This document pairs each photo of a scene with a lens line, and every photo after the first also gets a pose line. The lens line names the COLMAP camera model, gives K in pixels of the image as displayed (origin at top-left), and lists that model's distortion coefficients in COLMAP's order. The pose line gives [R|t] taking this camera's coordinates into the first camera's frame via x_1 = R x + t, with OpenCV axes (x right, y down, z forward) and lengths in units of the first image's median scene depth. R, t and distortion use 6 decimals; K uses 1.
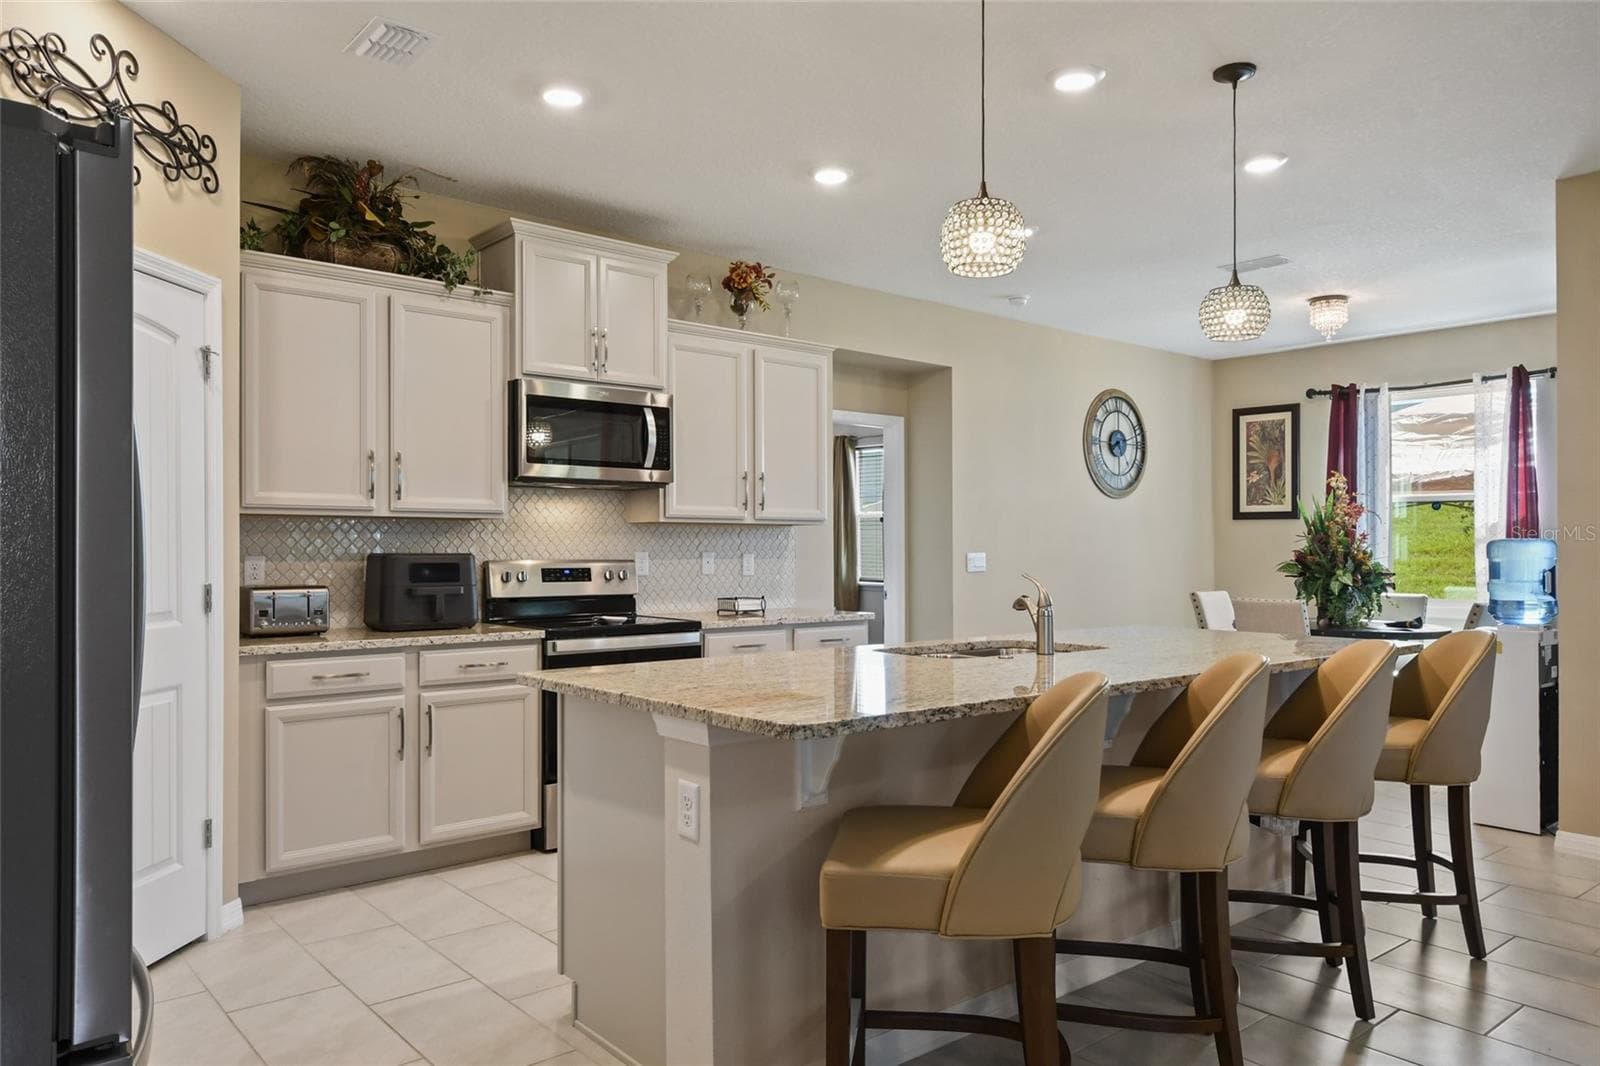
lens RADIAL K [[1095.5, 0, 800.0], [0, 1095.5, 533.0], [0, 0, 1]] dist [-0.001293, -0.000274]
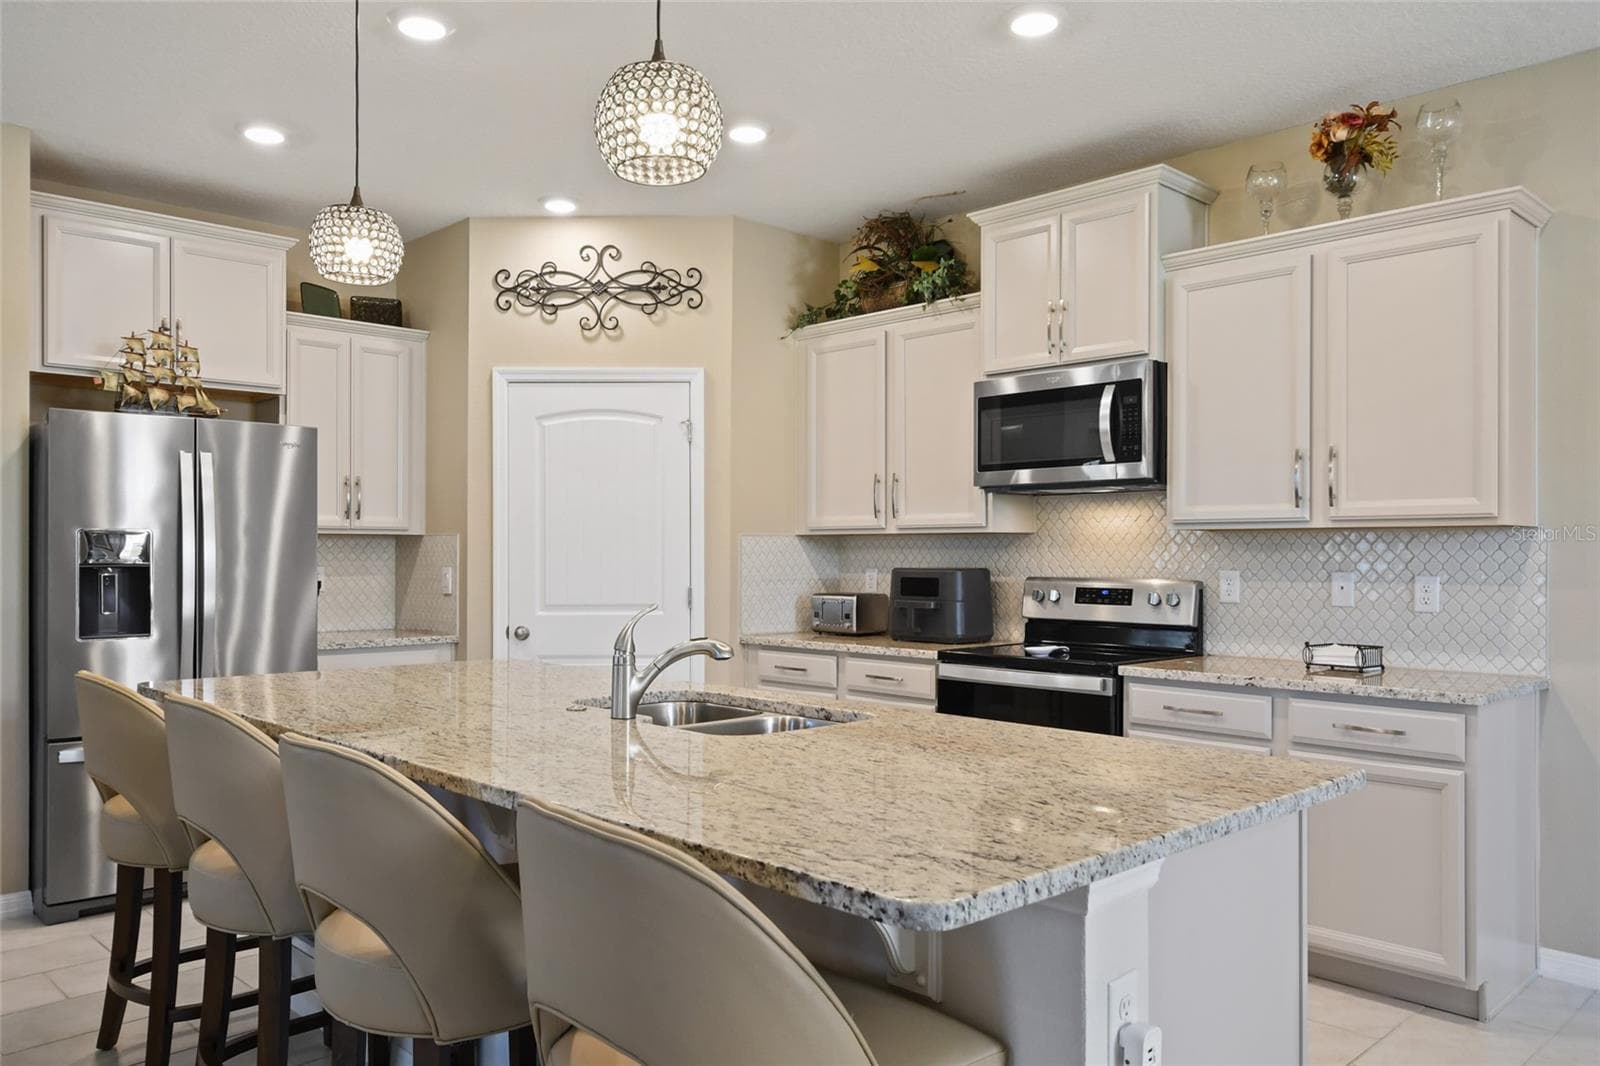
lens RADIAL K [[1136.5, 0, 798.1], [0, 1136.5, 555.3], [0, 0, 1]] dist [0.002362, -0.003149]
pose [[0.074226, 0.000624, -0.997241, 0.648367], [0.011098, 0.999937, 0.001452, 0.003364], [0.997180, -0.011175, 0.074214, 0.719097]]
